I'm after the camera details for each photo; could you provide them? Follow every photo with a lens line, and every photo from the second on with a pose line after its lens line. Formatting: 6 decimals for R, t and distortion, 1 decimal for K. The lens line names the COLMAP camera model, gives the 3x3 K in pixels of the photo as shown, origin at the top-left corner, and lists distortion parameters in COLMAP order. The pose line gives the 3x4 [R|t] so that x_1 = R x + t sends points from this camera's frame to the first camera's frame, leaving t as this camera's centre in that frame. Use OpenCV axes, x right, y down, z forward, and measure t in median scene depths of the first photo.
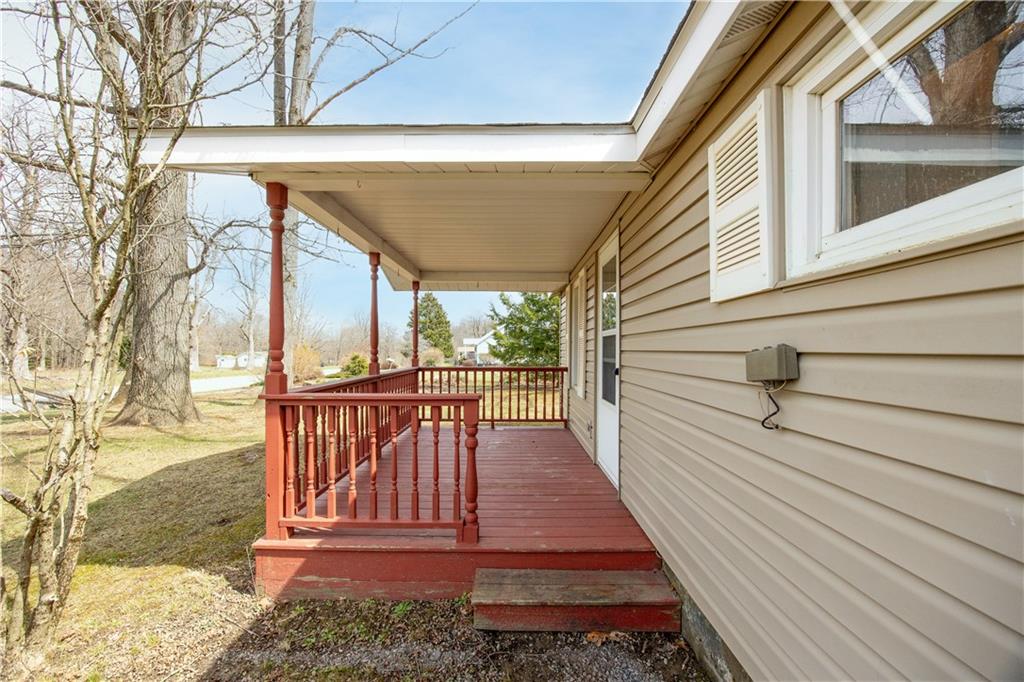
lens RADIAL K [[395.2, 0, 510.5], [0, 395.2, 350.5], [0, 0, 1]] dist [0.003034, -0.000094]
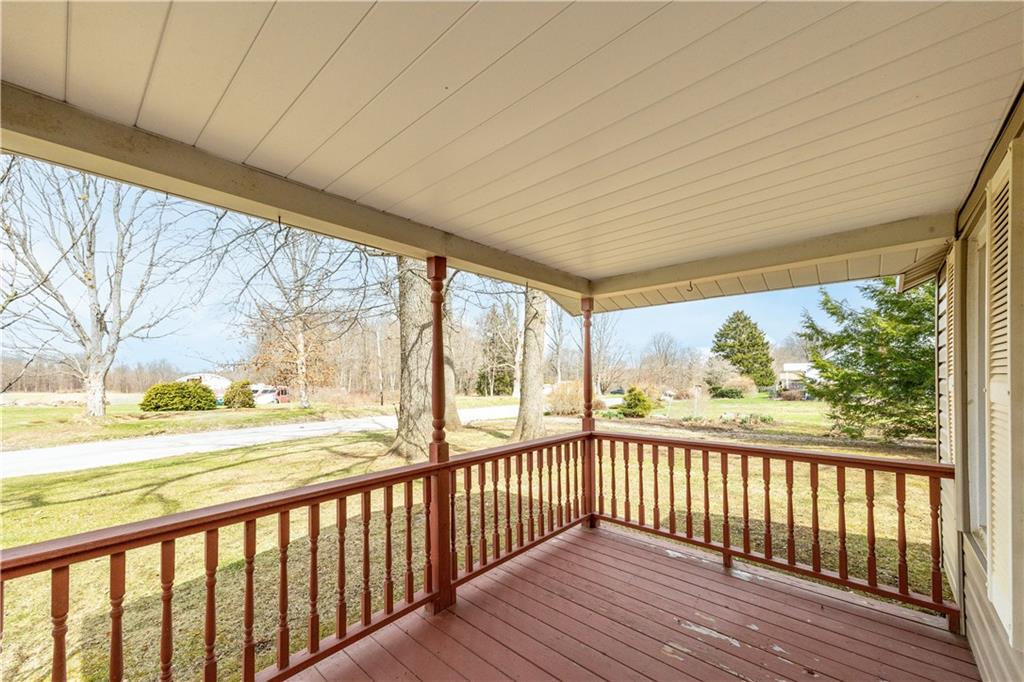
lens RADIAL K [[395.2, 0, 494.0], [0, 395.2, 373.9], [0, 0, 1]] dist [0.003034, -0.000094]
pose [[0.723839, -0.016865, -0.689763, 0.052483], [0.008618, 0.999844, -0.015402, -0.025456], [0.689915, 0.005205, 0.723872, 0.254081]]
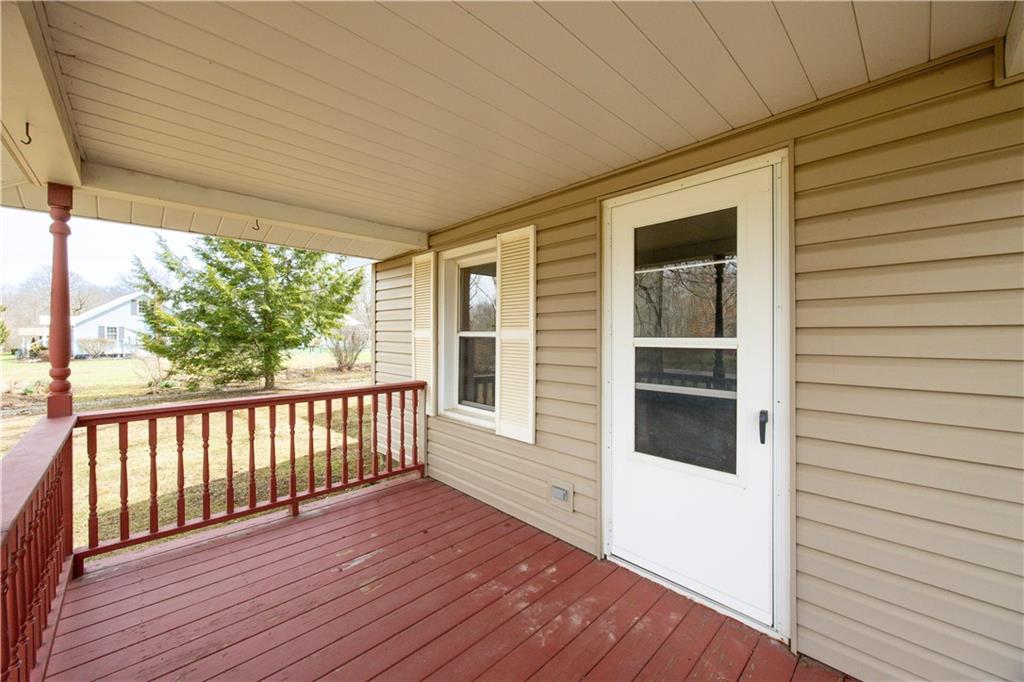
lens RADIAL K [[395.2, 0, 507.5], [0, 395.2, 339.6], [0, 0, 1]] dist [0.003034, -0.000094]
pose [[0.722939, -0.014990, 0.690749, -0.113960], [0.003149, 0.999826, 0.018401, -0.022056], [-0.690905, -0.011127, 0.722860, 0.262511]]
